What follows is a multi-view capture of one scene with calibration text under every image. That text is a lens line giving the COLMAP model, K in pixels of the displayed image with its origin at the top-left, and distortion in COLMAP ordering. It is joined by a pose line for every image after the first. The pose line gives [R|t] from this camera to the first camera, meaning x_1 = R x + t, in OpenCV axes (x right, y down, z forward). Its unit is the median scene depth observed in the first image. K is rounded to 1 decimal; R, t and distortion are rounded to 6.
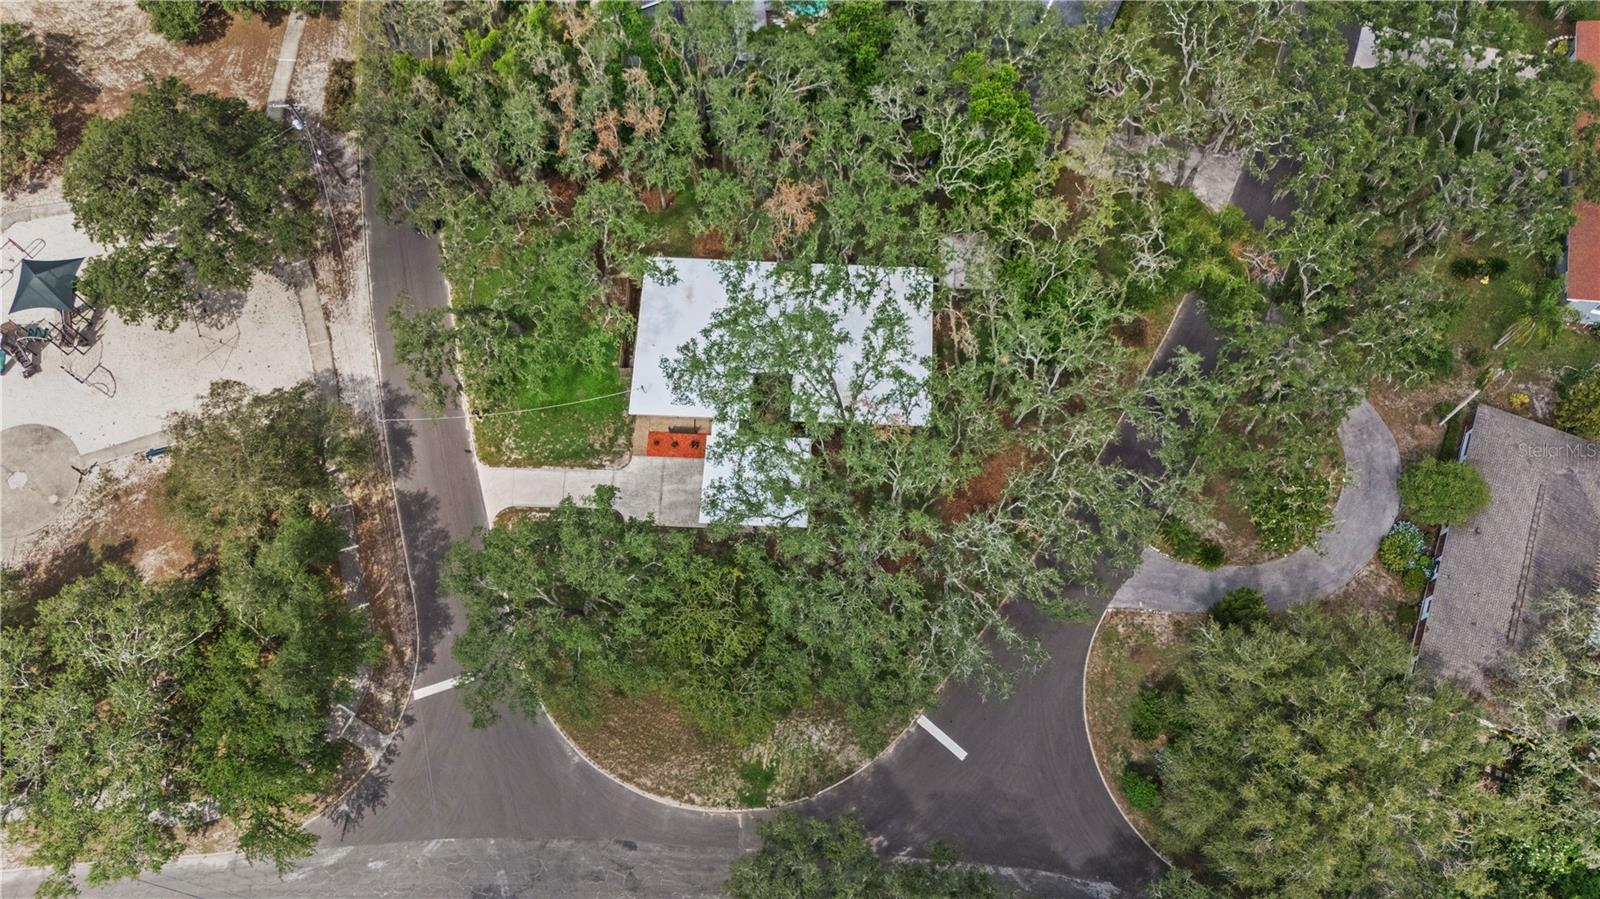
lens RADIAL K [[1155.6, 0, 798.0], [0, 1155.6, 450.6], [0, 0, 1]] dist [0.033503, -0.020171]
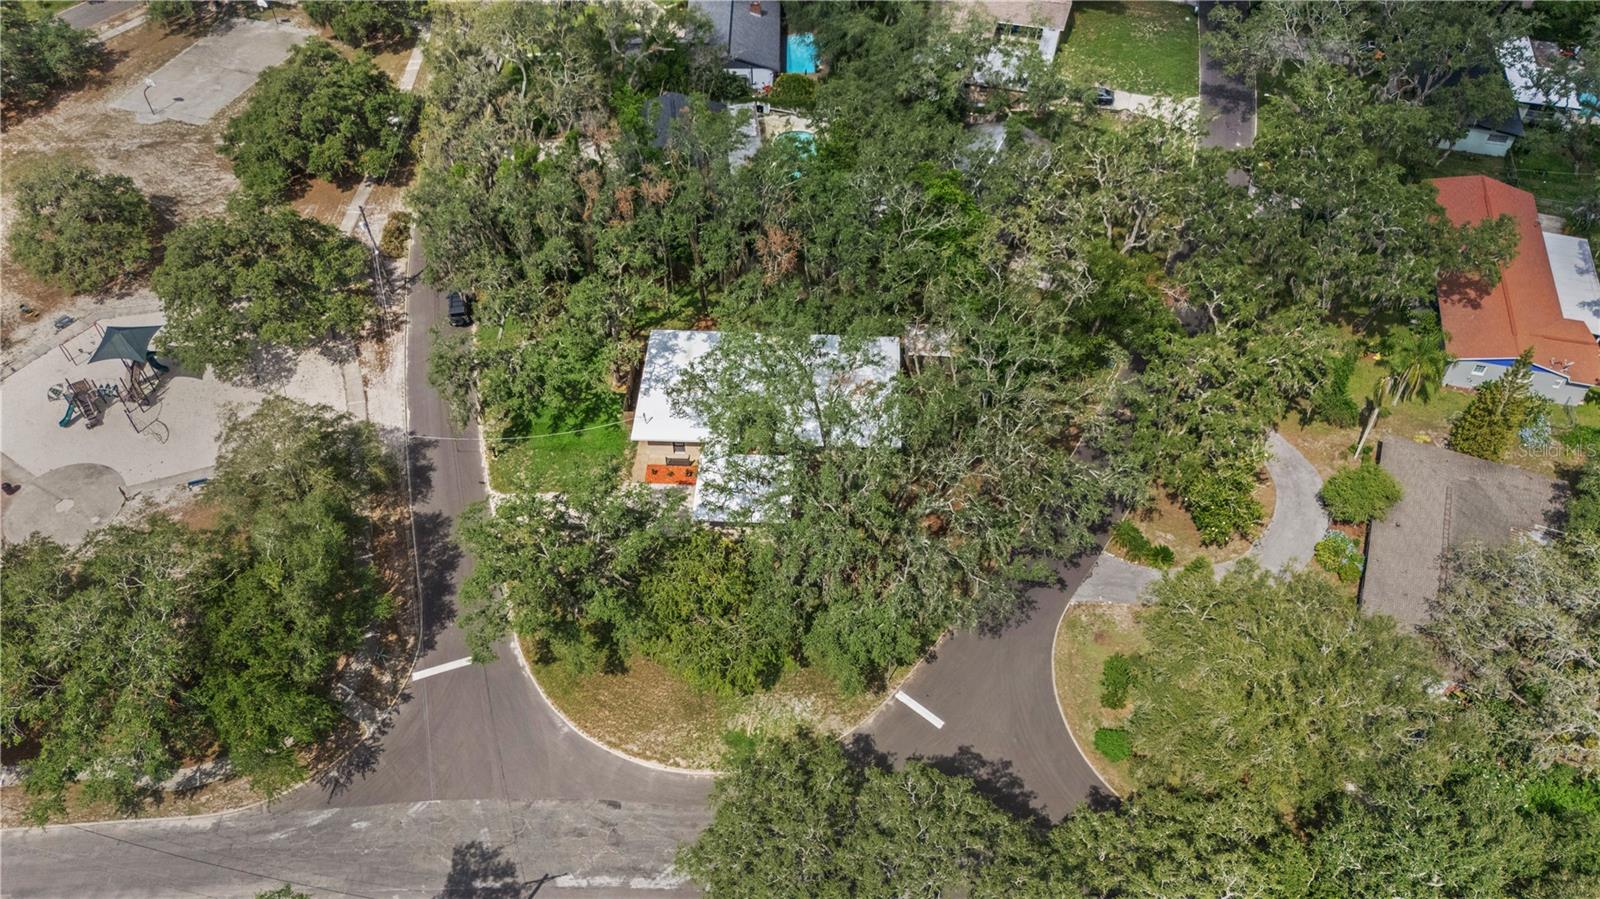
lens RADIAL K [[1155.6, 0, 802.3], [0, 1155.6, 450.3], [0, 0, 1]] dist [0.033503, -0.020171]
pose [[0.999923, 0.000861, 0.012406, 0.005732], [0.003298, 0.943528, -0.331278, 0.360310], [-0.011990, 0.331293, 0.943452, -0.054396]]
